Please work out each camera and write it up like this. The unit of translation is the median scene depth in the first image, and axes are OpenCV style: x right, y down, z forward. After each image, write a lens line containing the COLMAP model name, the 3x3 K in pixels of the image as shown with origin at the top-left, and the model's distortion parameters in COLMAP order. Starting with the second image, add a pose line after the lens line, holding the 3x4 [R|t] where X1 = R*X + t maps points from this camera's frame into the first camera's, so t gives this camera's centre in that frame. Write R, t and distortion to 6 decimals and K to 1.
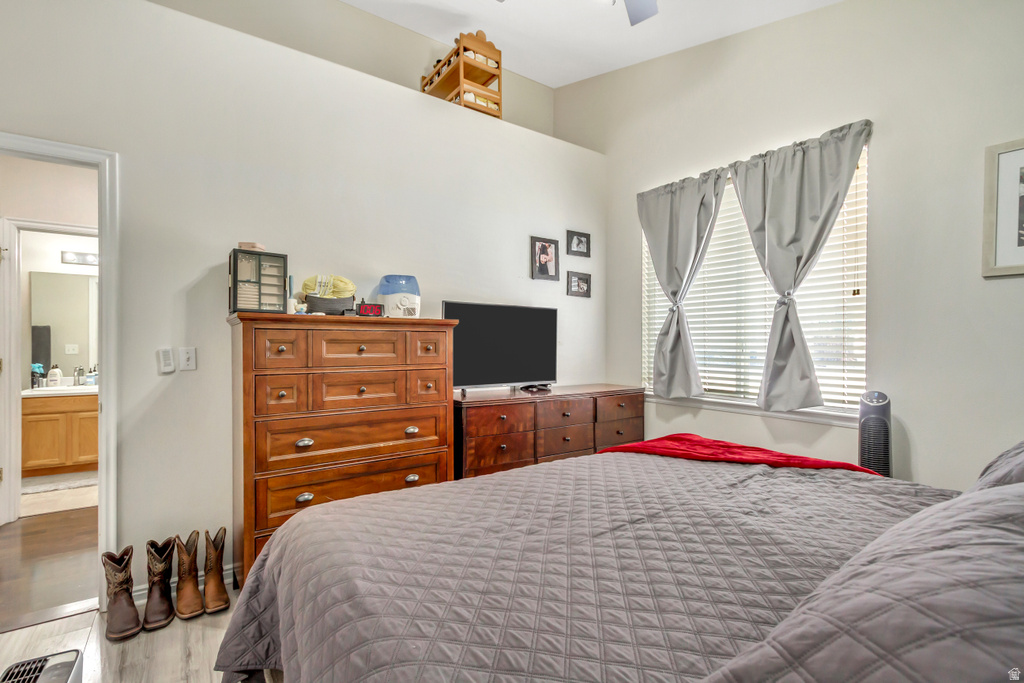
lens RADIAL K [[473.7, 0, 511.4], [0, 473.7, 345.7], [0, 0, 1]] dist [0.017269, 0.000196]
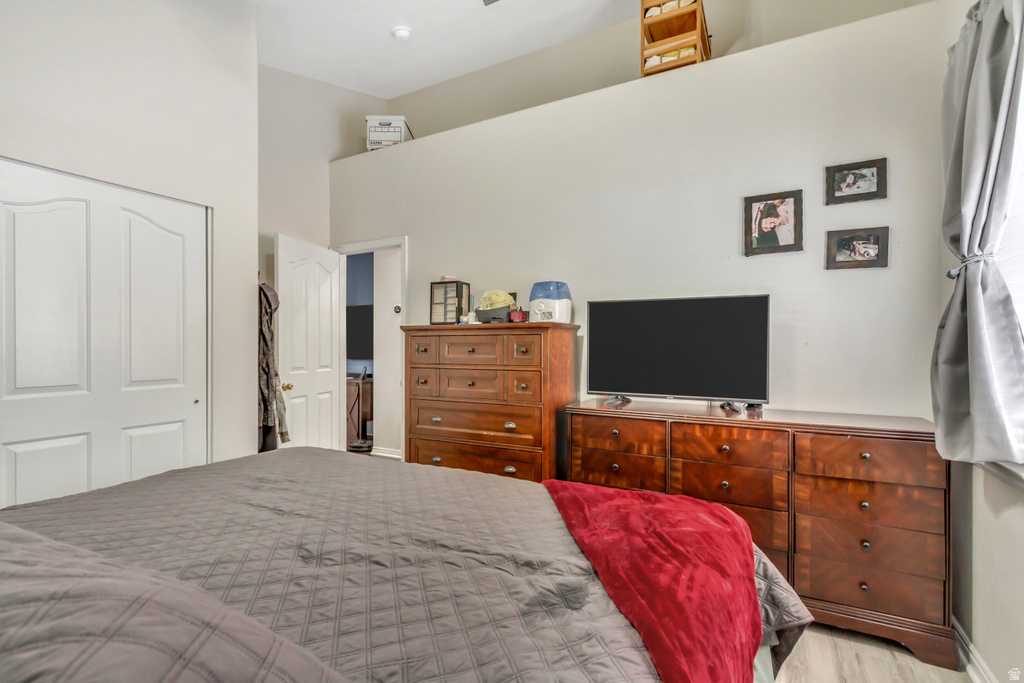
lens RADIAL K [[473.7, 0, 512.3], [0, 473.7, 347.0], [0, 0, 1]] dist [0.017269, 0.000196]
pose [[0.441853, -0.001051, -0.897087, 0.551664], [-0.005104, 0.999980, -0.003686, 0.001133], [0.897073, 0.006207, 0.441839, 0.372838]]
